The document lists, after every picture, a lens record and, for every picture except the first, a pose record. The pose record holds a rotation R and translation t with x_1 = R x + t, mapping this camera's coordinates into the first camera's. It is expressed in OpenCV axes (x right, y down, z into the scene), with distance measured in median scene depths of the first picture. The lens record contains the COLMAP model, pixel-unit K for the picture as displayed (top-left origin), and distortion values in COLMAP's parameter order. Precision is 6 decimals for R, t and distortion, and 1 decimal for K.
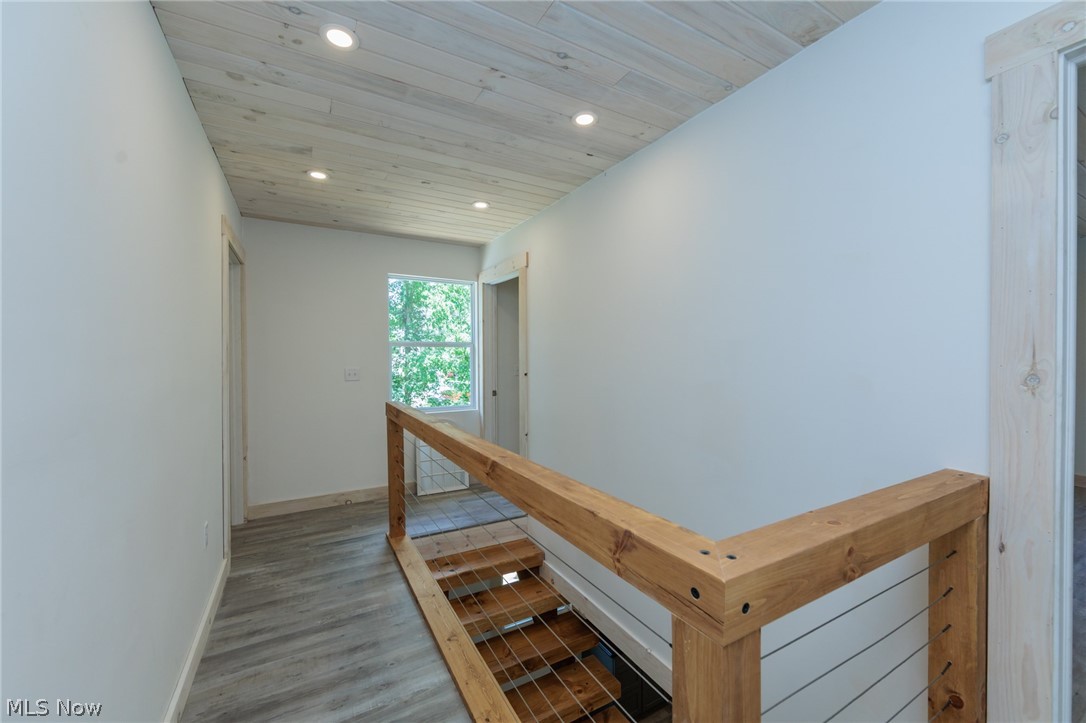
lens RADIAL K [[428.7, 0, 543.4], [0, 428.7, 361.9], [0, 0, 1]] dist [-0.002488, 0.000426]
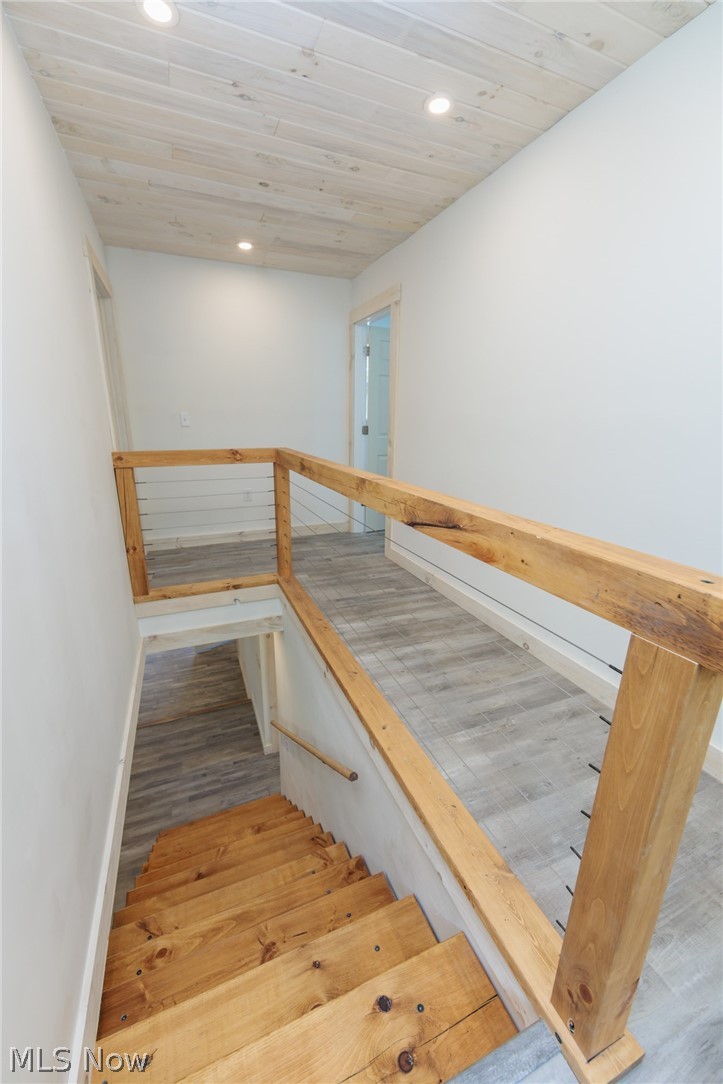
lens RADIAL K [[427.9, 0, 363.7], [0, 427.9, 542.6], [0, 0, 1]] dist [-0.002488, 0.000426]
pose [[-0.993356, -0.039809, 0.107980, -0.337373], [-0.007245, 0.958037, 0.286554, 0.038688], [-0.114856, 0.283867, -0.951960, 1.883502]]
